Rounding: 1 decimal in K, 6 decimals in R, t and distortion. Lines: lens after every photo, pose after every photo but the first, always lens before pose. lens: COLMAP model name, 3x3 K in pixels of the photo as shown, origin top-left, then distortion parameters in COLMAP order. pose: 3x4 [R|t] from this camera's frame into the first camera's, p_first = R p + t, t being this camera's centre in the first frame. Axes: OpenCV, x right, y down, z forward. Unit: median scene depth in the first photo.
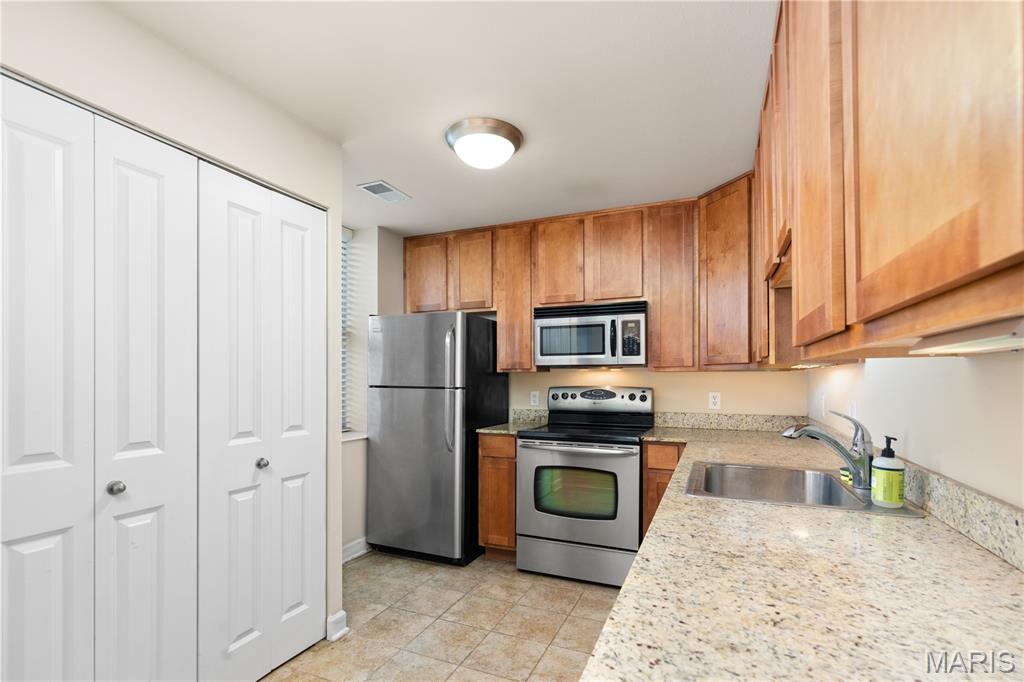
lens RADIAL K [[458.6, 0, 516.9], [0, 458.6, 377.8], [0, 0, 1]] dist [-0.018239, 0.002847]
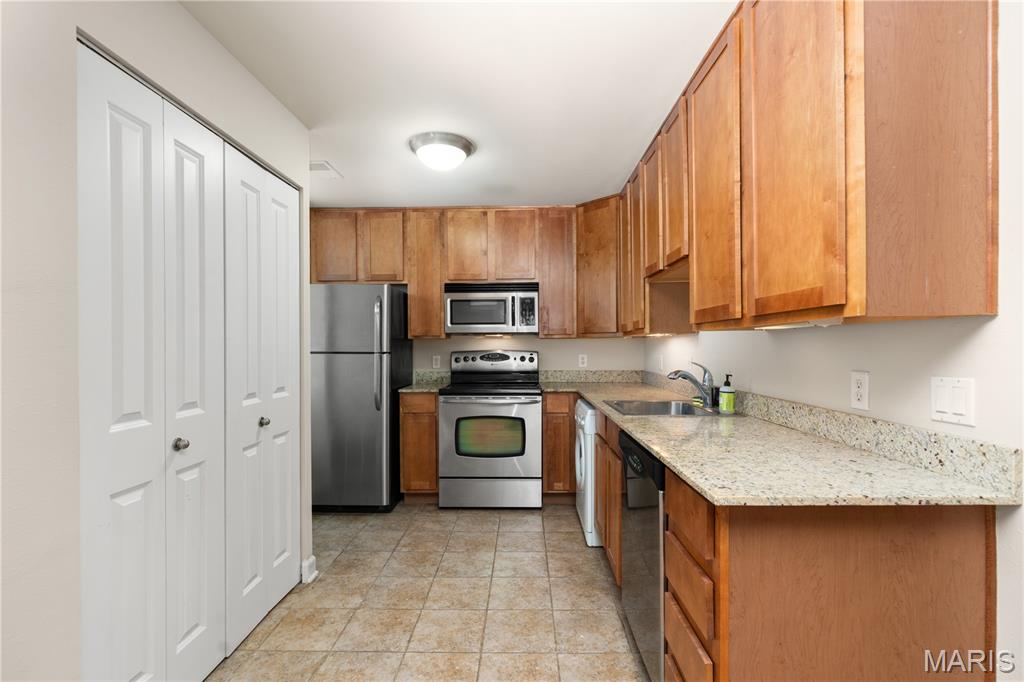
lens RADIAL K [[458.6, 0, 503.3], [0, 458.6, 344.7], [0, 0, 1]] dist [-0.018239, 0.002847]
pose [[0.930821, -0.003995, 0.365453, -0.296250], [0.004070, 0.999992, 0.000564, 0.003586], [-0.365452, 0.000963, 0.930830, -0.157959]]
